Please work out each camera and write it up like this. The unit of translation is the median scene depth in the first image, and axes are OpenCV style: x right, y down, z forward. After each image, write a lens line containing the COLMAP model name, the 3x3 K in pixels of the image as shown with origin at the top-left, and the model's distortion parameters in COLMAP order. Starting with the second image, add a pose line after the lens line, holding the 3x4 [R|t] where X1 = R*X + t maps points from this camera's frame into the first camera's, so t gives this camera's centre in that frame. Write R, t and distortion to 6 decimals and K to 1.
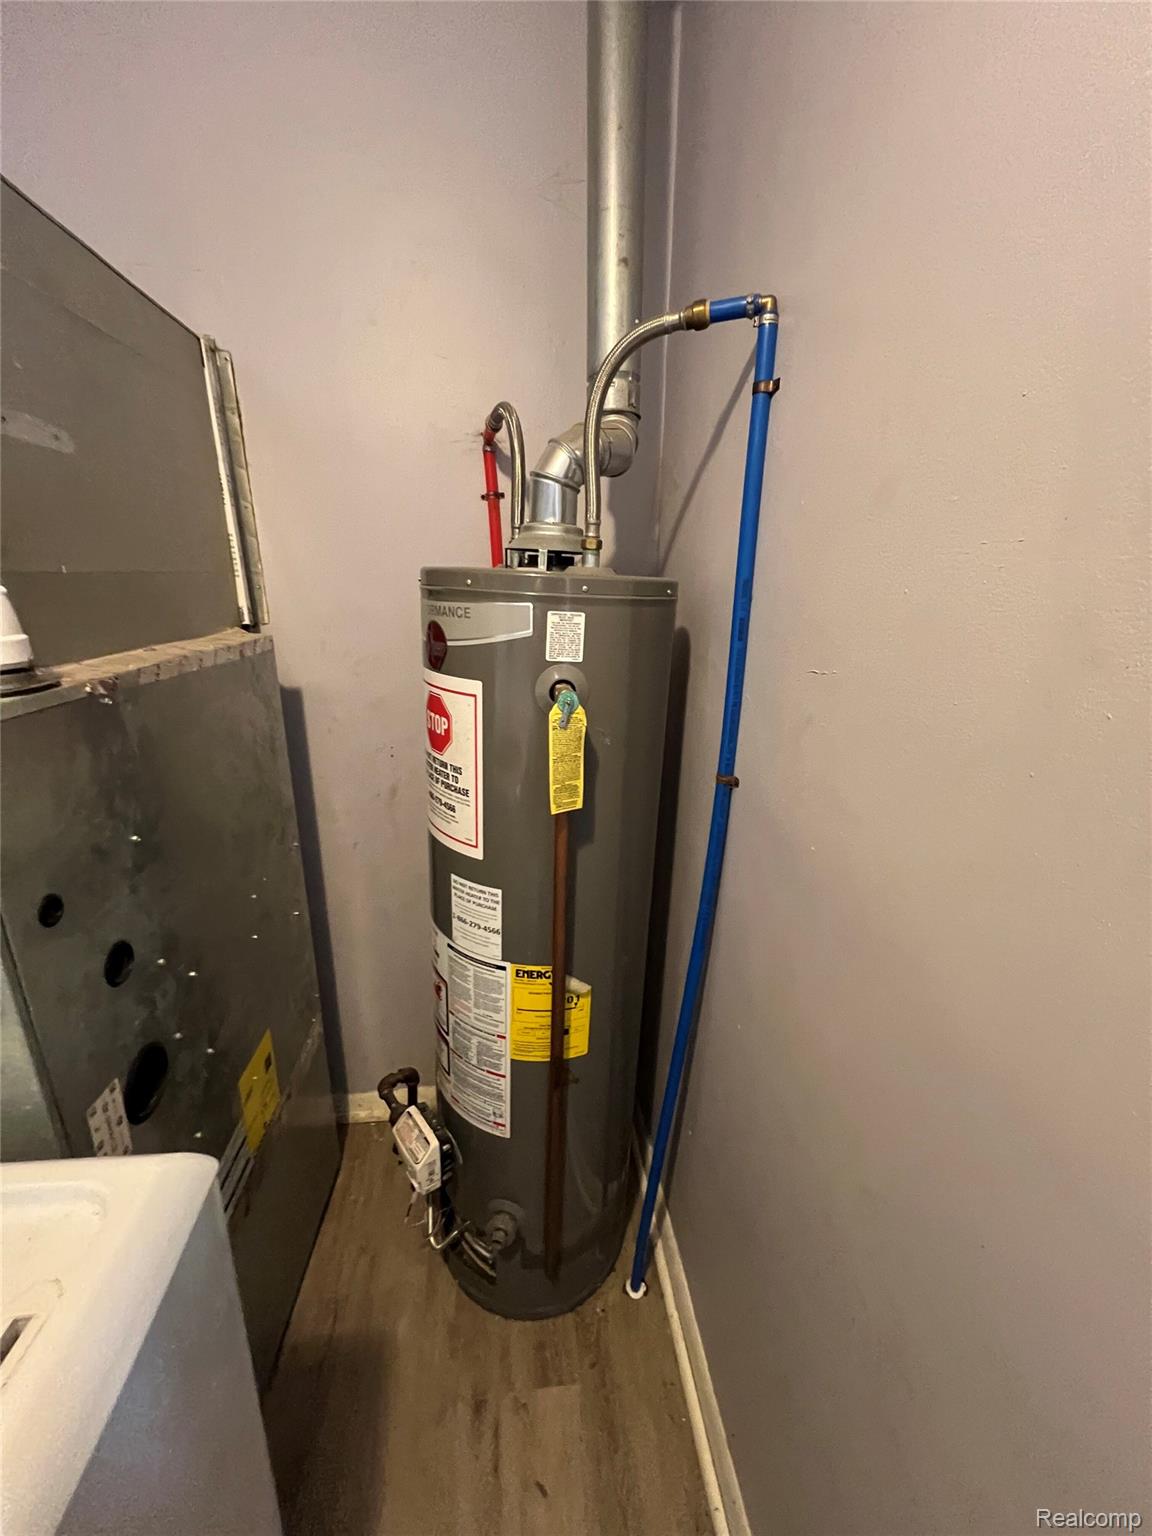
lens RADIAL K [[614.0, 0, 567.4], [0, 614.0, 771.9], [0, 0, 1]] dist [-0.001622, 0.000094]
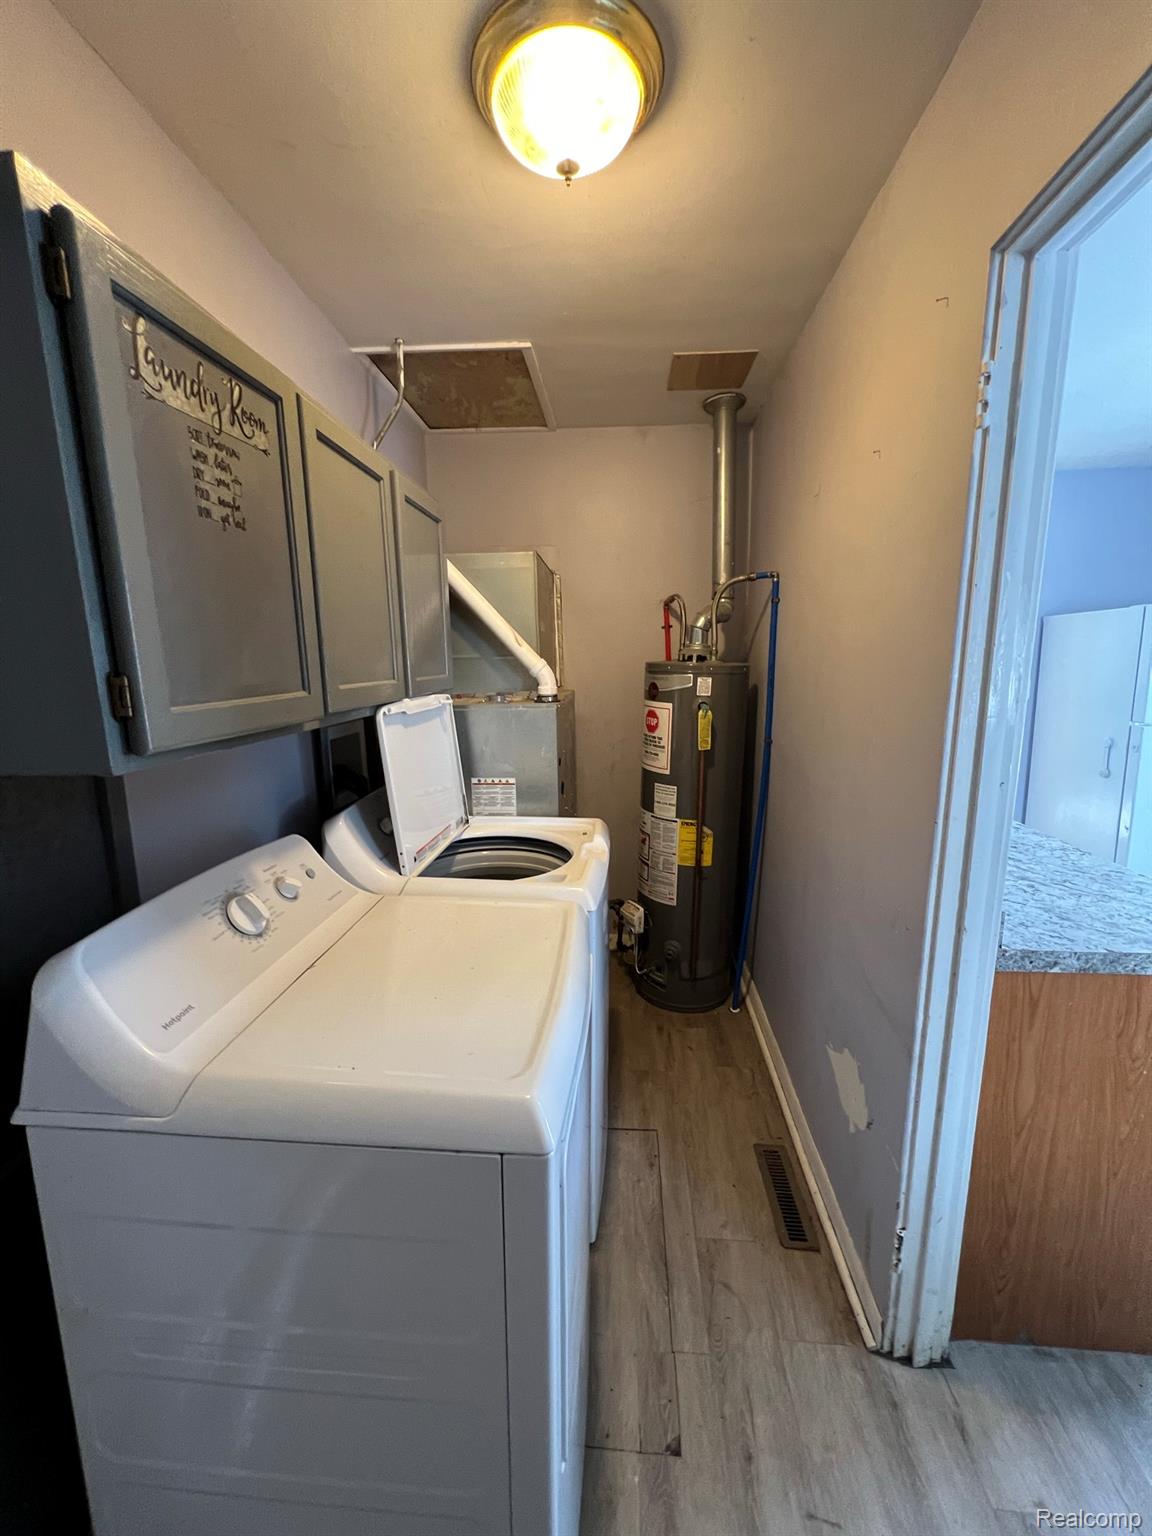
lens RADIAL K [[614.0, 0, 583.7], [0, 614.0, 765.6], [0, 0, 1]] dist [-0.001622, 0.000094]
pose [[0.986416, 0.008955, -0.164022, -0.069375], [-0.029267, 0.992117, -0.121847, 0.409101], [0.161638, 0.124992, 0.978903, -1.471071]]
